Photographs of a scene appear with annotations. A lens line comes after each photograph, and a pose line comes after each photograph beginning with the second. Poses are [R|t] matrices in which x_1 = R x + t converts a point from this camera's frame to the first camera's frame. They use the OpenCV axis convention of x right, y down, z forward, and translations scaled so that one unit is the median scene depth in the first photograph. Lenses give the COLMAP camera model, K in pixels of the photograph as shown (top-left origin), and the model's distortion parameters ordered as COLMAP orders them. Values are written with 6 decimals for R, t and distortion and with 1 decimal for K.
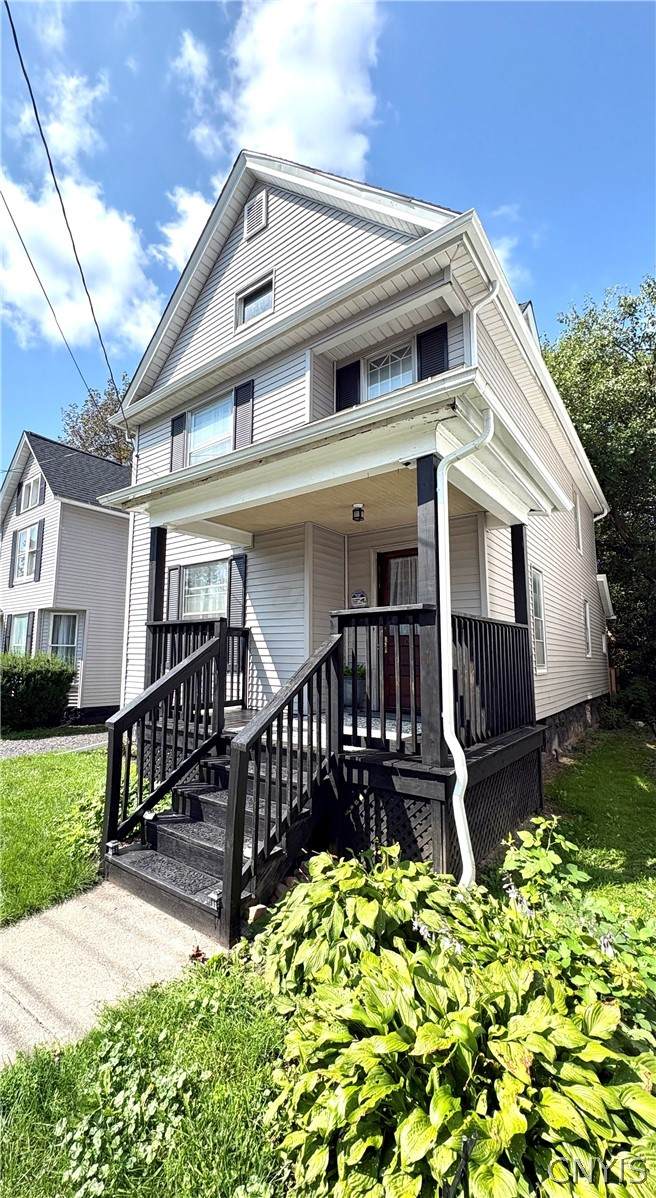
lens RADIAL K [[468.8, 0, 328.0], [0, 468.8, 599.0], [0, 0, 1]] dist [0.000100, -0.000011]
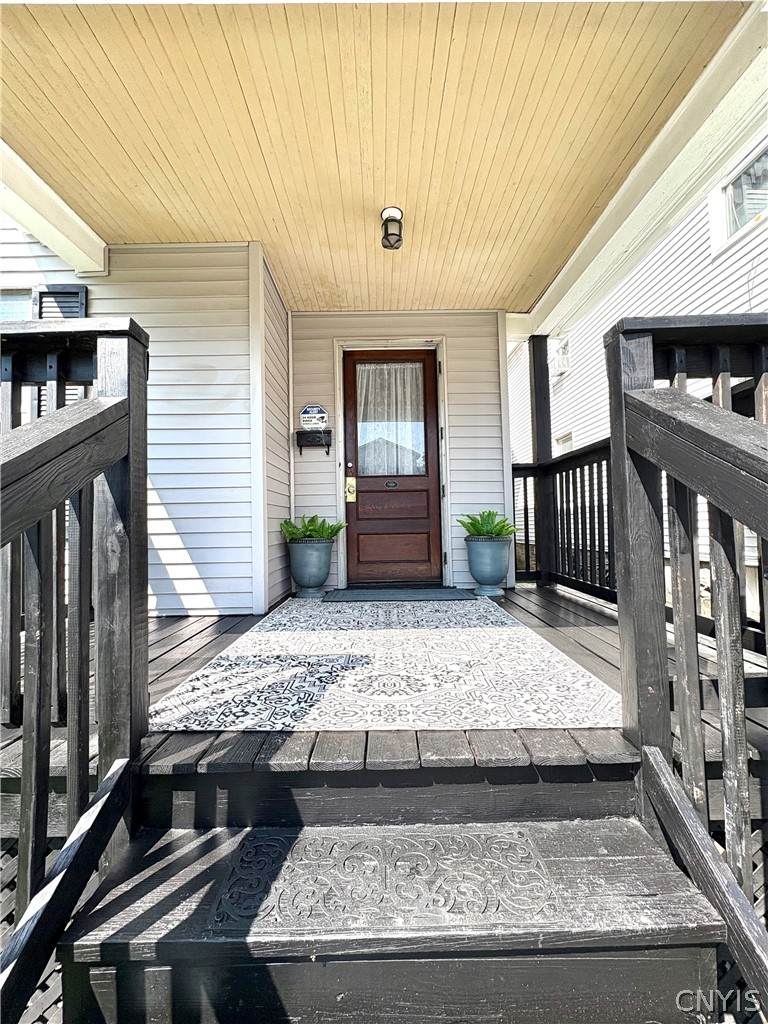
lens RADIAL K [[368.2, 0, 384.0], [0, 368.2, 512.0], [0, 0, 1]] dist [0.000213, 0.000027]
pose [[0.797846, -0.016095, 0.602646, -0.168806], [-0.038569, 0.996233, 0.077668, 0.089921], [-0.601626, -0.085210, 0.794220, 0.527271]]
